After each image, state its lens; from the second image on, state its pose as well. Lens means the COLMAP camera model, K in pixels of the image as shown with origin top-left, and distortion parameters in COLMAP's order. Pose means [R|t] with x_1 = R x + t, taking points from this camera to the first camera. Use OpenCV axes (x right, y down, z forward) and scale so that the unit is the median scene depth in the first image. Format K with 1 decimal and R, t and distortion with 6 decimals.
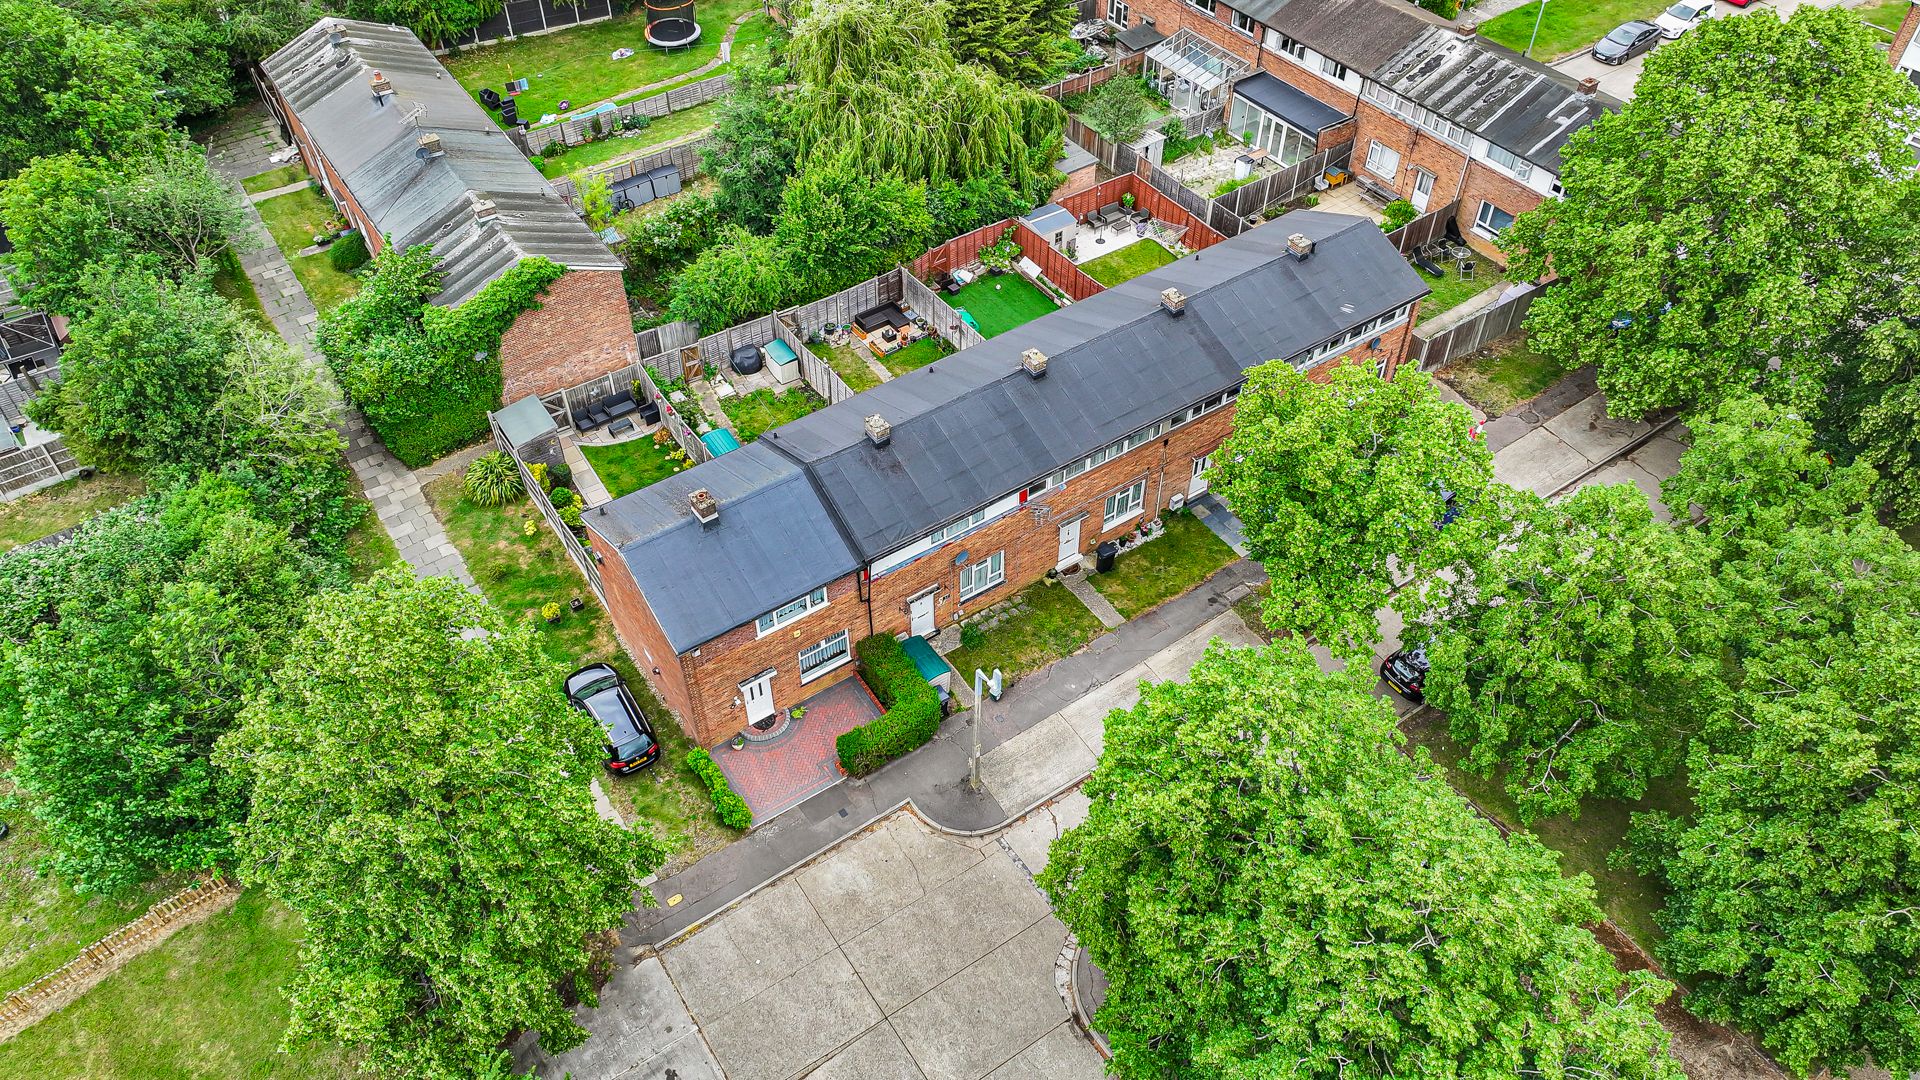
lens RADIAL K [[1346.5, 0, 960.0], [0, 1346.5, 540.0], [0, 0, 1]] dist [0.003035, -0.003128]
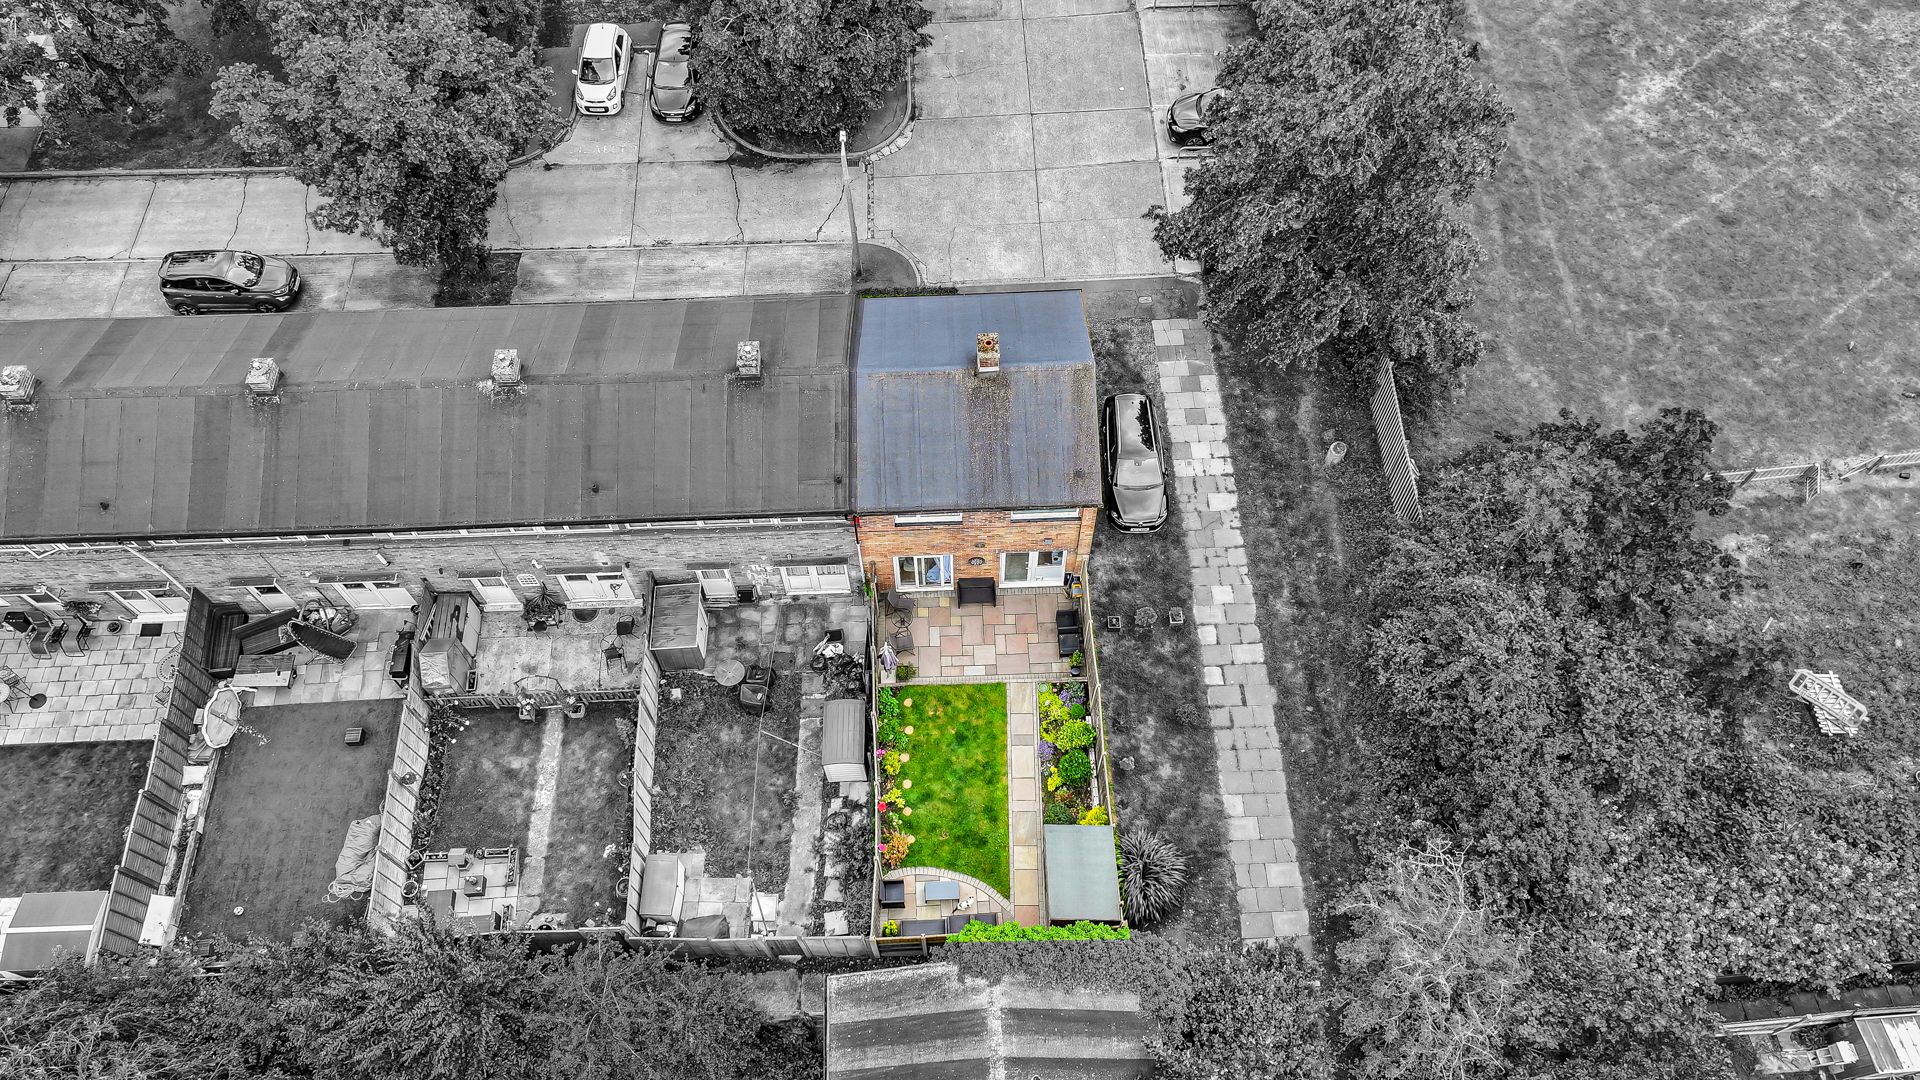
lens RADIAL K [[1346.5, 0, 960.0], [0, 1346.5, 540.0], [0, 0, 1]] dist [0.003035, -0.003128]
pose [[-0.845911, -0.463380, 0.264034, -0.304834], [0.378674, -0.173229, 0.909174, -0.557525], [-0.375555, 0.869063, 0.322006, 0.557620]]
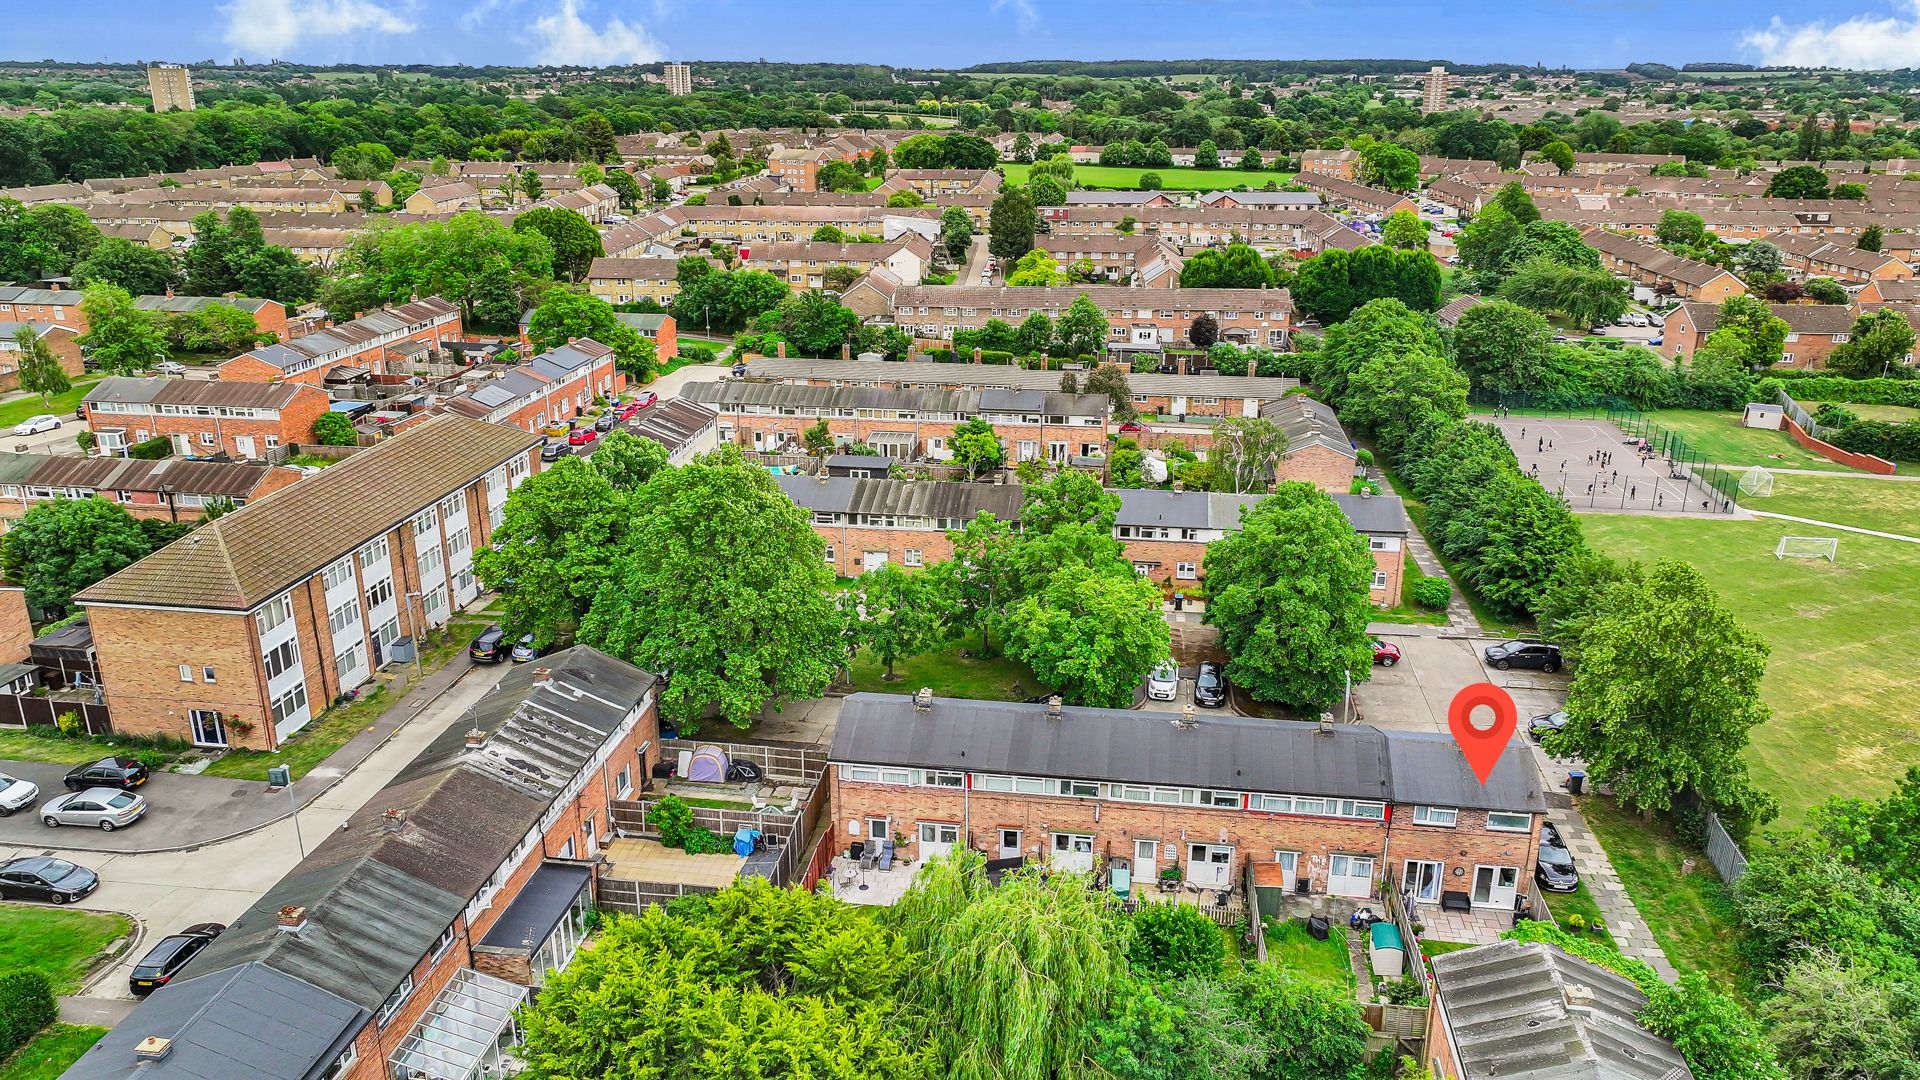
lens RADIAL K [[1346.5, 0, 960.0], [0, 1346.5, 540.0], [0, 0, 1]] dist [0.003035, -0.003128]
pose [[-0.737635, -0.220532, 0.638170, -0.456003], [0.476262, 0.500030, 0.723287, -0.992276], [-0.478612, 0.837458, -0.263808, 0.993291]]
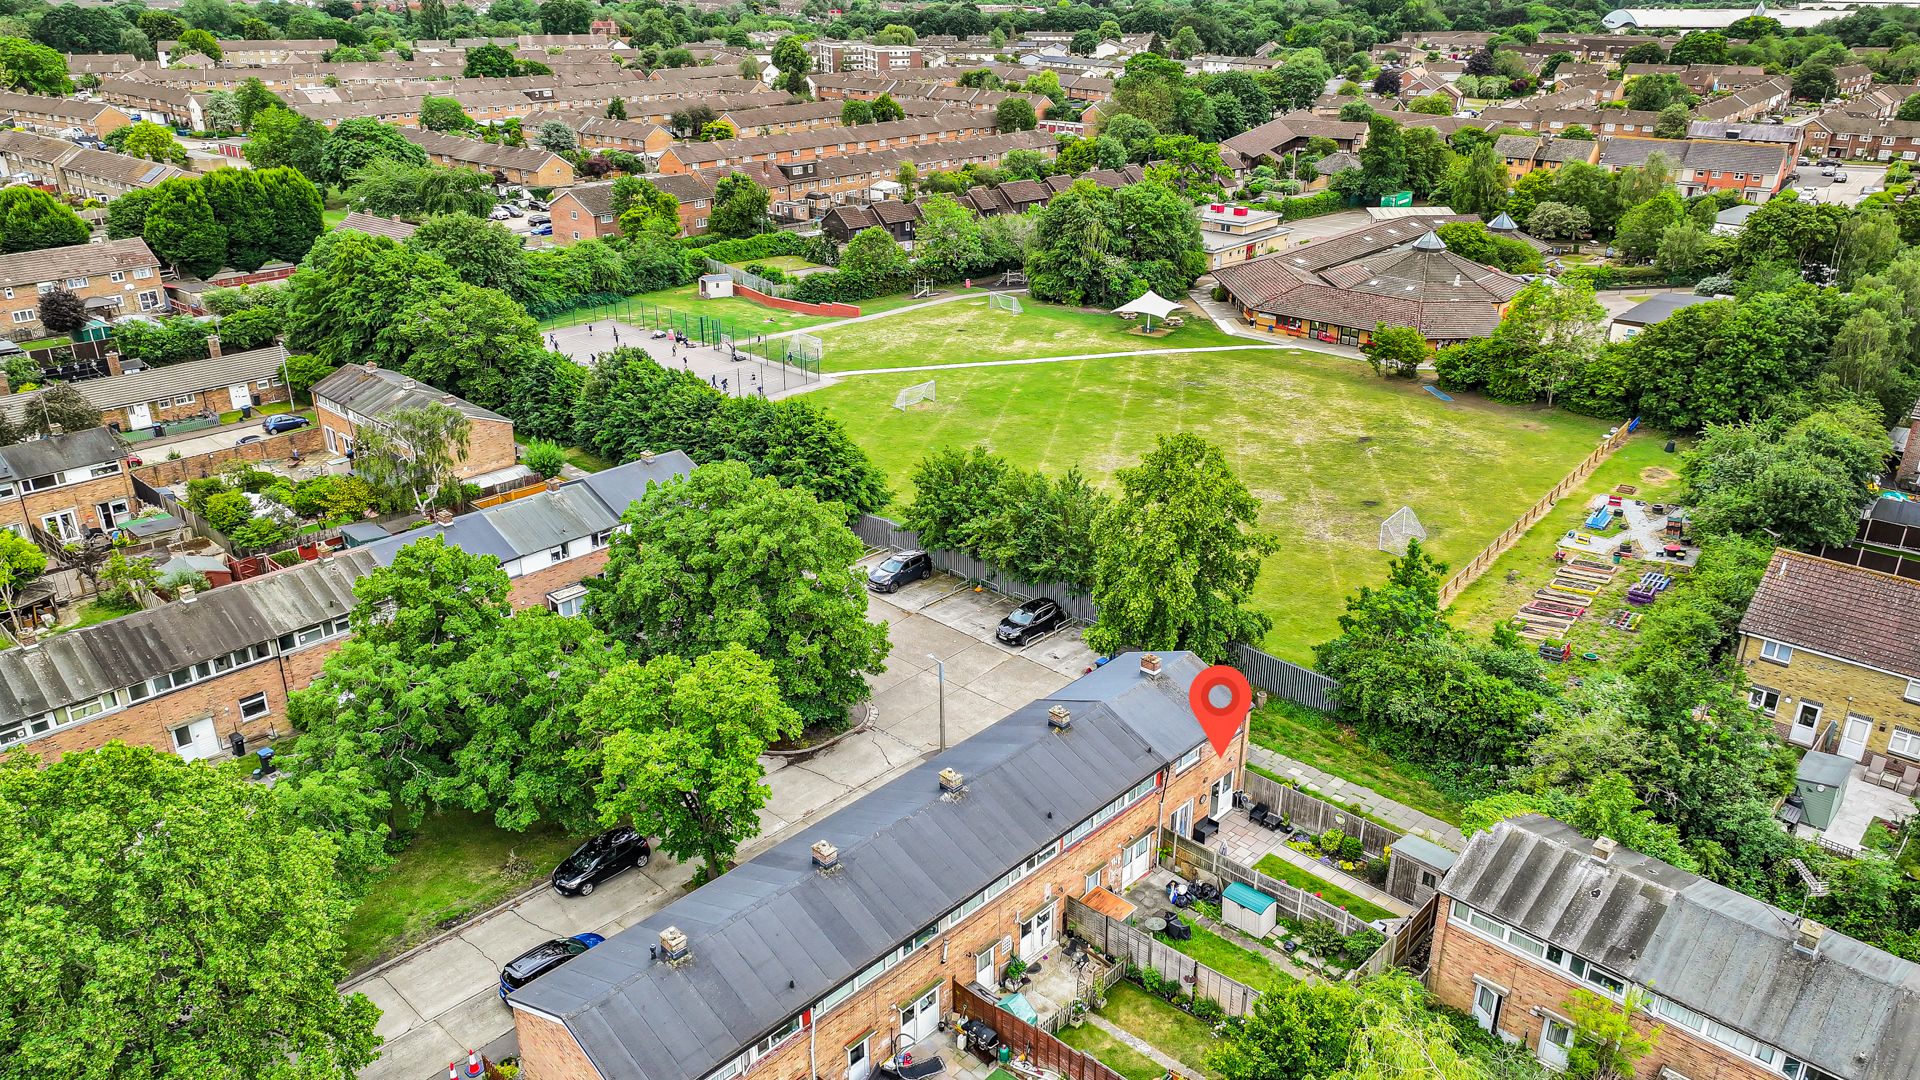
lens RADIAL K [[1332.1, 0, 960.0], [0, 1332.1, 540.0], [0, 0, 1]] dist [0.023192, -0.000301]
pose [[-0.979875, 0.082155, -0.181924, 0.172794], [-0.139122, 0.372489, 0.917549, -0.905811], [0.143146, 0.924393, -0.353563, 0.901977]]
